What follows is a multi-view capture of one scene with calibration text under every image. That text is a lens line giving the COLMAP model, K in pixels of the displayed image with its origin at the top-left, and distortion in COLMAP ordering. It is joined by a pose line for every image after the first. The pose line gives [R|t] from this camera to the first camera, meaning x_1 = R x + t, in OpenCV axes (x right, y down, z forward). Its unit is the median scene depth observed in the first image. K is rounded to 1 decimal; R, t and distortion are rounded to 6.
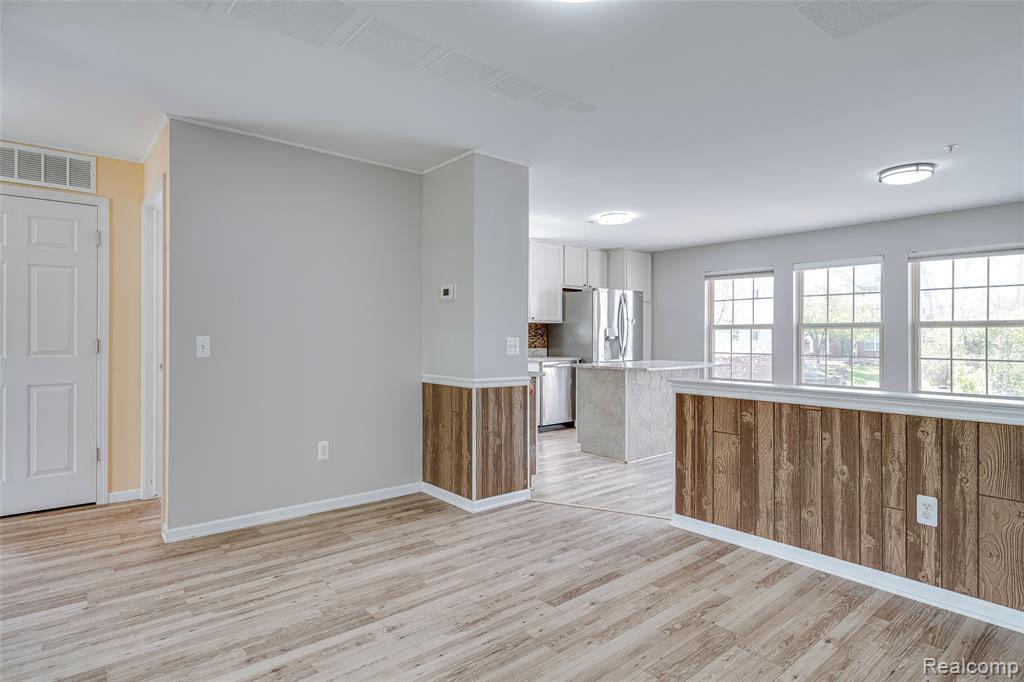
lens RADIAL K [[556.6, 0, 477.9], [0, 556.6, 341.0], [0, 0, 1]] dist [0.033241, 0.000153]
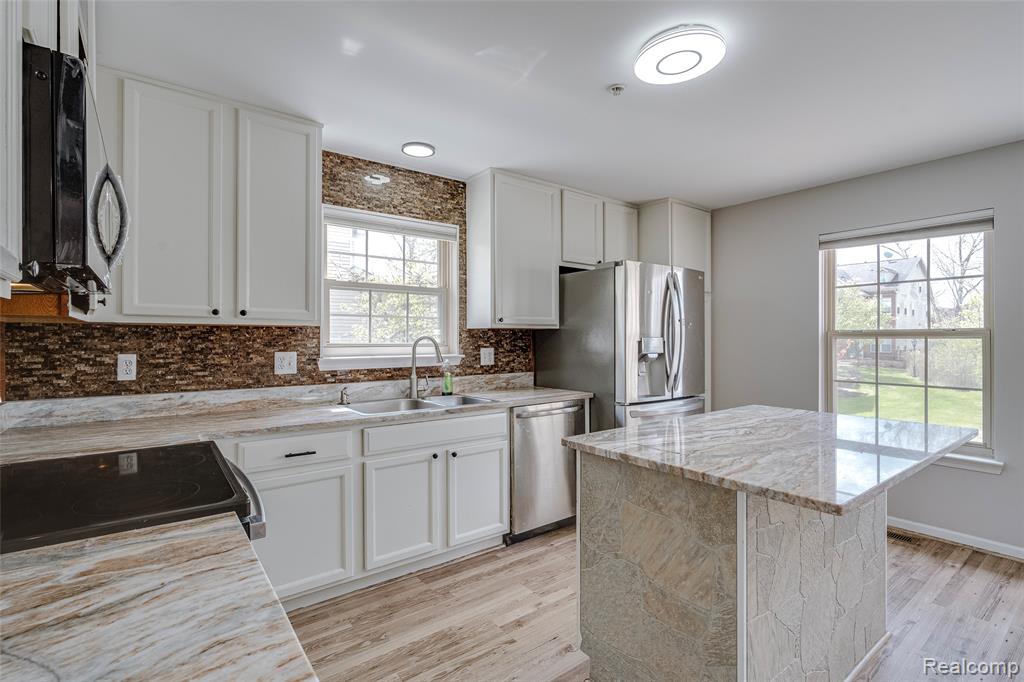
lens RADIAL K [[473.7, 0, 490.0], [0, 473.7, 341.0], [0, 0, 1]] dist [-0.000604, 0.000392]
pose [[0.999226, -0.006166, -0.038857, 0.106124], [0.006002, 0.999973, -0.004351, -0.018897], [0.038883, 0.004115, 0.999235, 0.551915]]
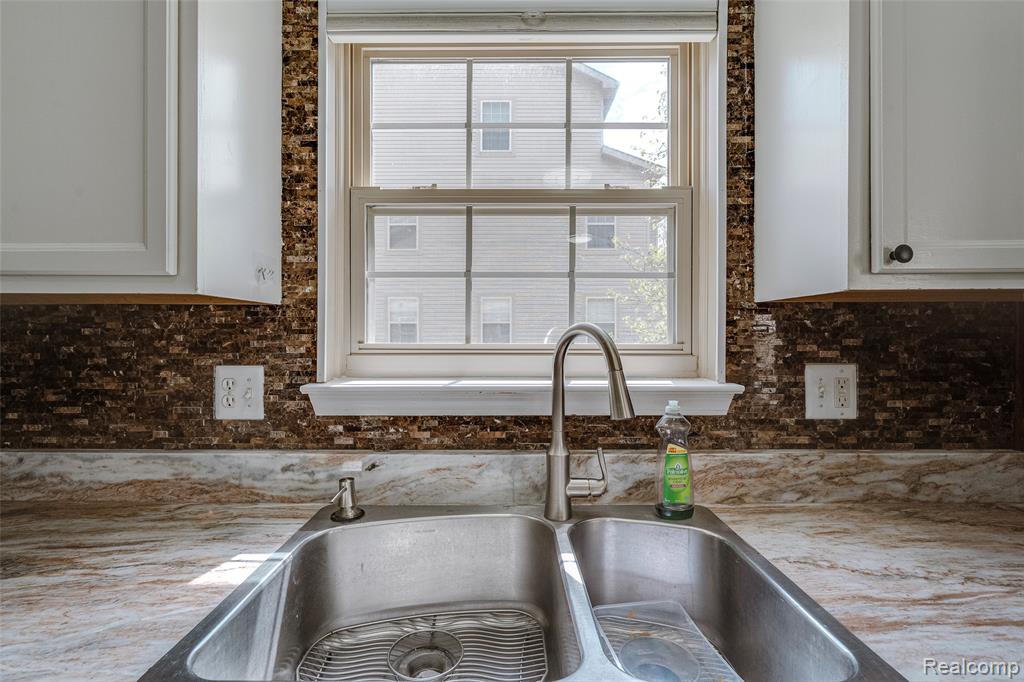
lens RADIAL K [[467.1, 0, 512.5], [0, 467.1, 341.6], [0, 0, 1]] dist [-0.002456, 0.000335]
pose [[0.796455, -0.000067, -0.604698, 0.093035], [-0.001557, 0.999996, -0.002162, -0.020710], [0.604696, 0.002663, 0.796452, 0.864627]]
